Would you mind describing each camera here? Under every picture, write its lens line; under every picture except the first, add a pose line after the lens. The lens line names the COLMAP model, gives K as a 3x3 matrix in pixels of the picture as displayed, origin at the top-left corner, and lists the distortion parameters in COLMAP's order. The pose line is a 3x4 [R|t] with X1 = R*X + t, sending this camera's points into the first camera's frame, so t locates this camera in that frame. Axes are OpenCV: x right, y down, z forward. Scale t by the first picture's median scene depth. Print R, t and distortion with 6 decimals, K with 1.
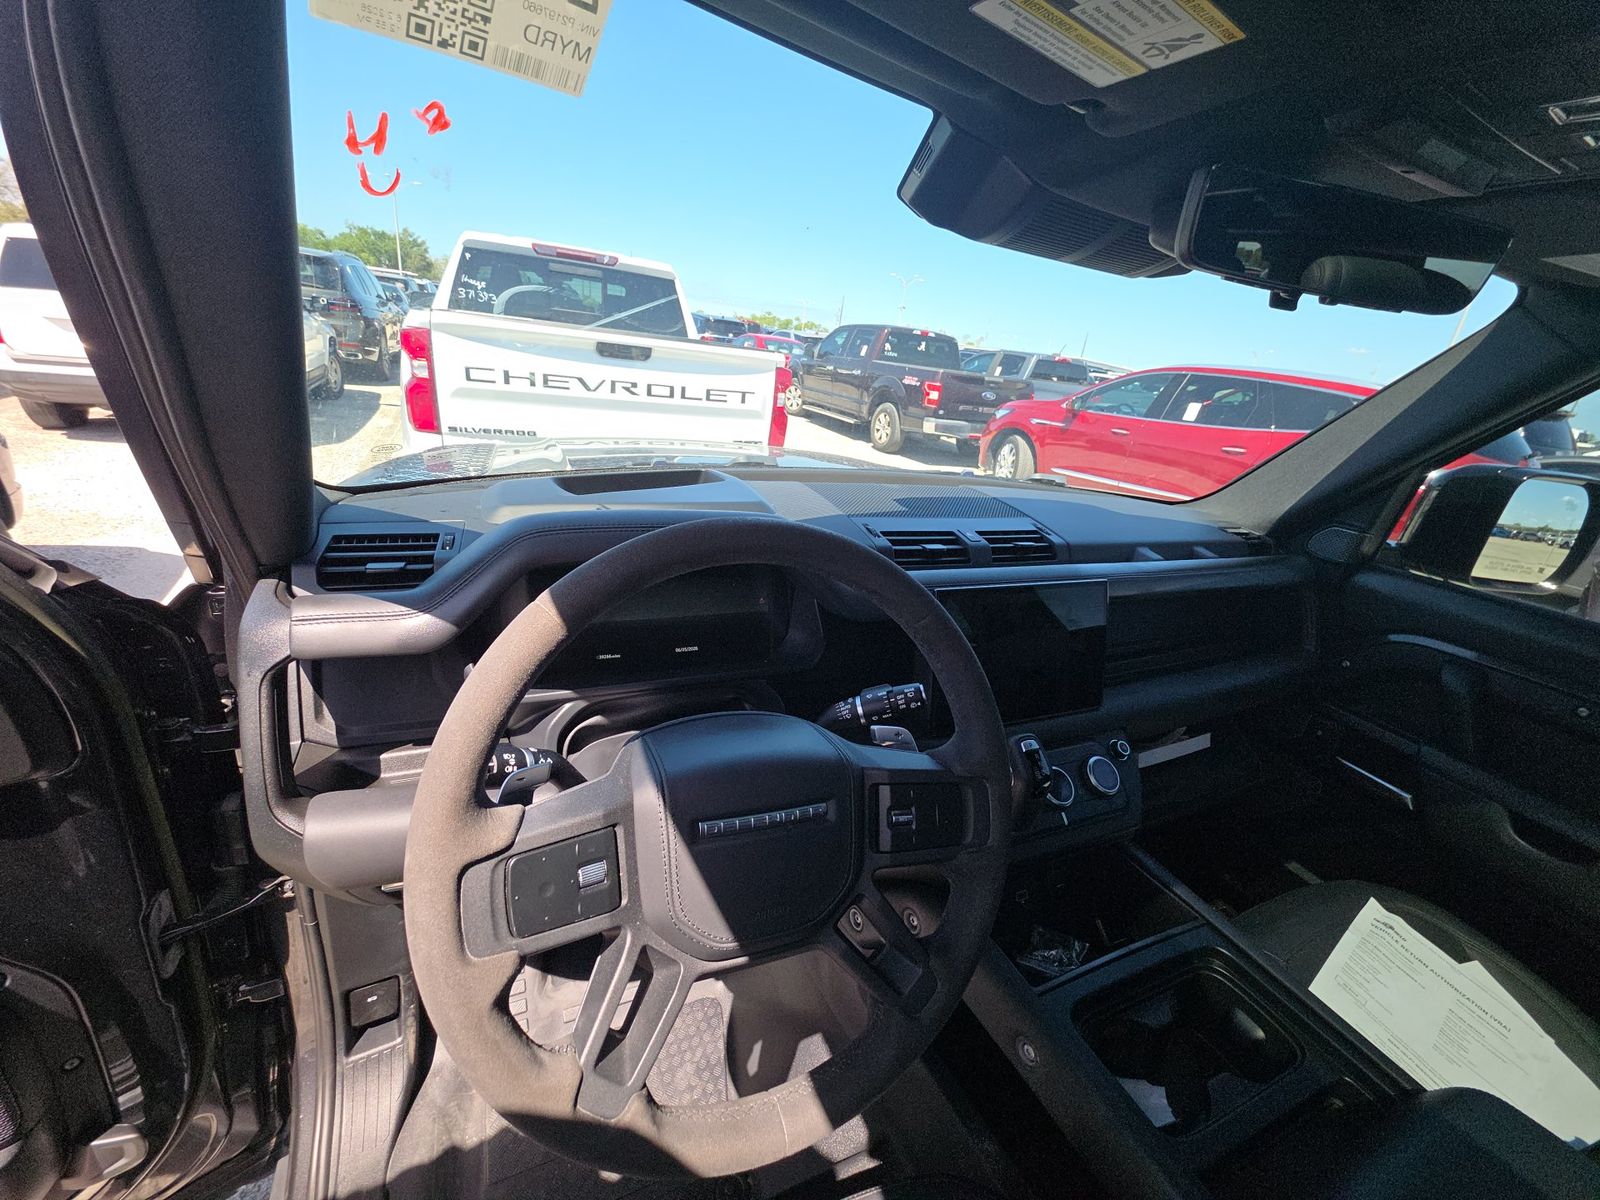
lens RADIAL K [[638.8, 0, 794.1], [0, 638.8, 609.0], [0, 0, 1]] dist [0.029183, -0.011687]
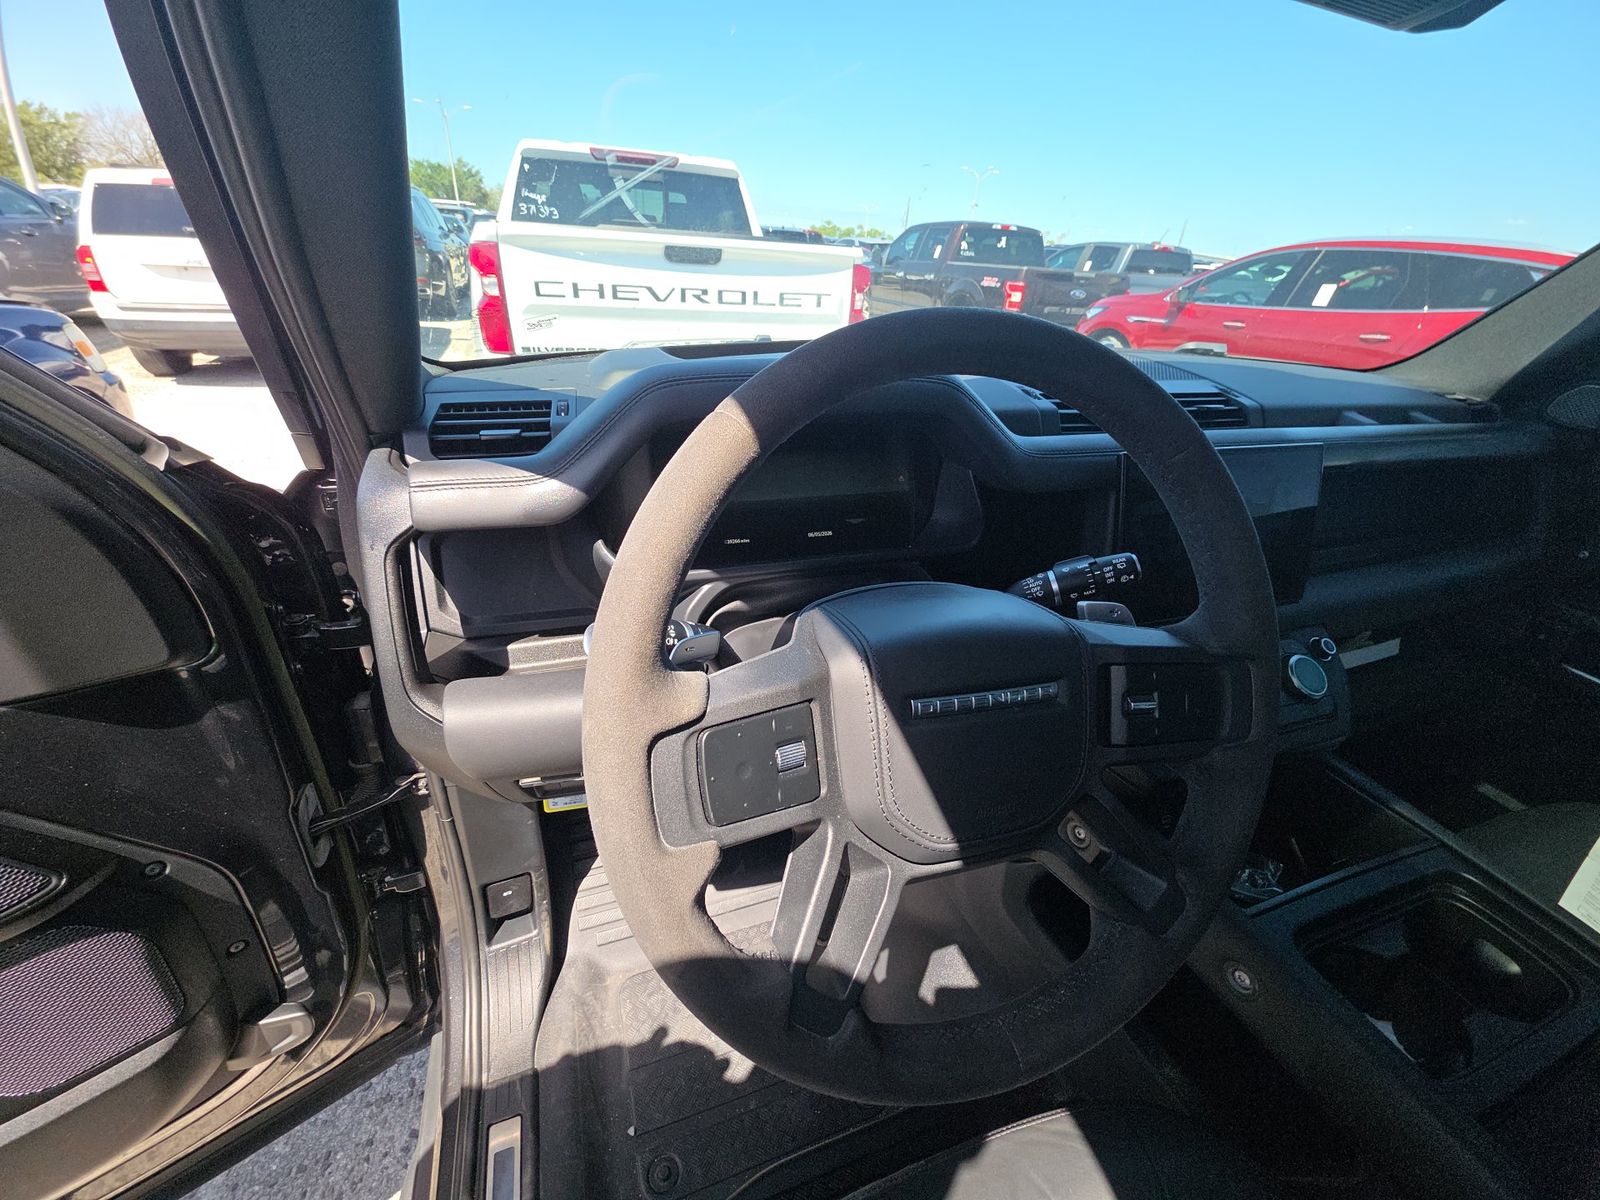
lens RADIAL K [[638.8, 0, 794.1], [0, 638.8, 609.0], [0, 0, 1]] dist [0.029183, -0.011687]
pose [[0.994819, -0.010197, -0.101149, -0.111679], [0.021020, 0.994088, 0.106524, 0.069119], [0.099465, -0.108098, 0.989152, 0.107165]]
